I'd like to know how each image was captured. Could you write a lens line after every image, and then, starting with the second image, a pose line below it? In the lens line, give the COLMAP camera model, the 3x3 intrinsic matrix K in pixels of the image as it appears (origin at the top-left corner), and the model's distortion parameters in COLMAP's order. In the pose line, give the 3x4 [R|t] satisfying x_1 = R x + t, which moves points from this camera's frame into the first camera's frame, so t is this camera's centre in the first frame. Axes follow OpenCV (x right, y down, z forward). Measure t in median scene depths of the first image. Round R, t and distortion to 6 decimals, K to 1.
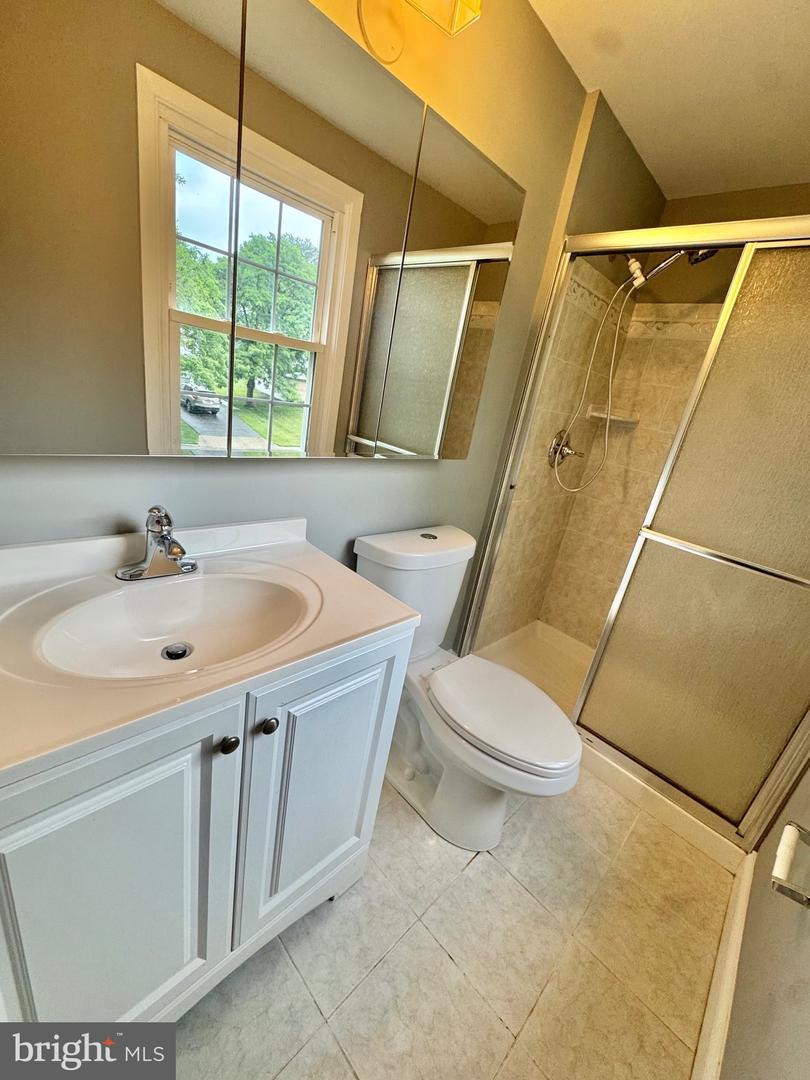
lens RADIAL K [[432.6, 0, 405.0], [0, 432.6, 540.0], [0, 0, 1]] dist [-0.003537, -0.000127]
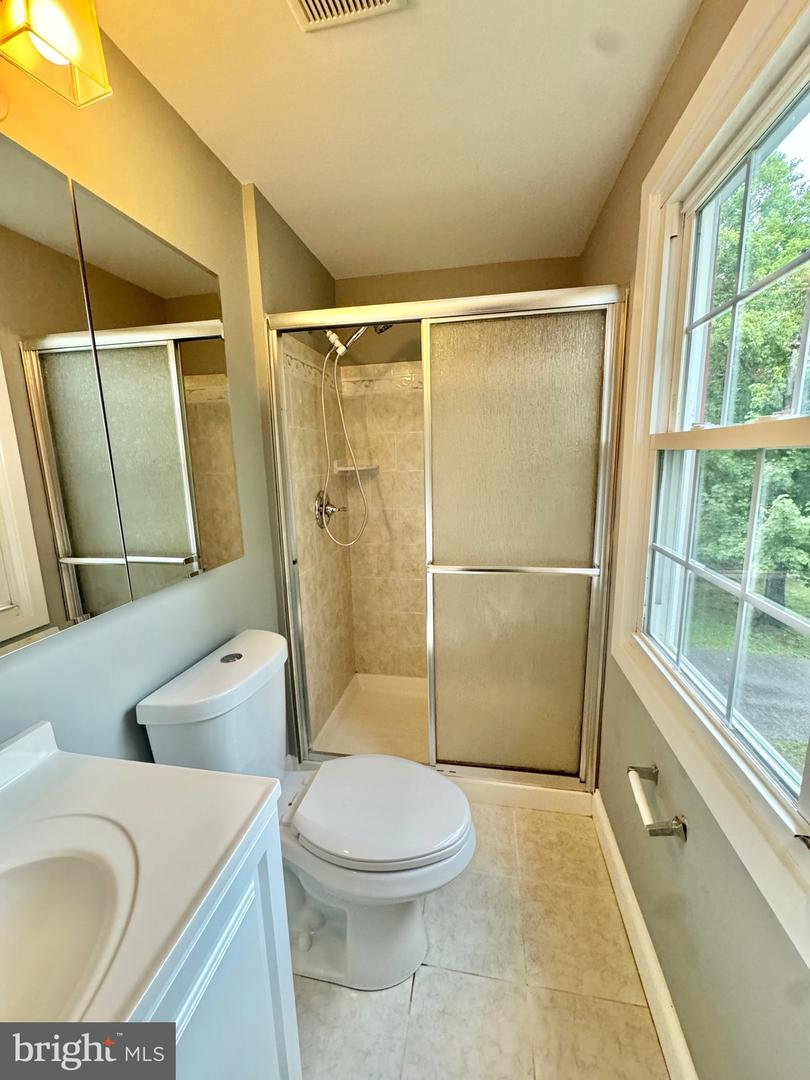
lens RADIAL K [[432.6, 0, 405.0], [0, 432.6, 540.0], [0, 0, 1]] dist [-0.003537, -0.000127]
pose [[0.807866, -0.291573, 0.512189, -0.027296], [0.344309, 0.938817, -0.008633, -0.078399], [-0.478335, 0.183326, 0.858829, 0.067301]]
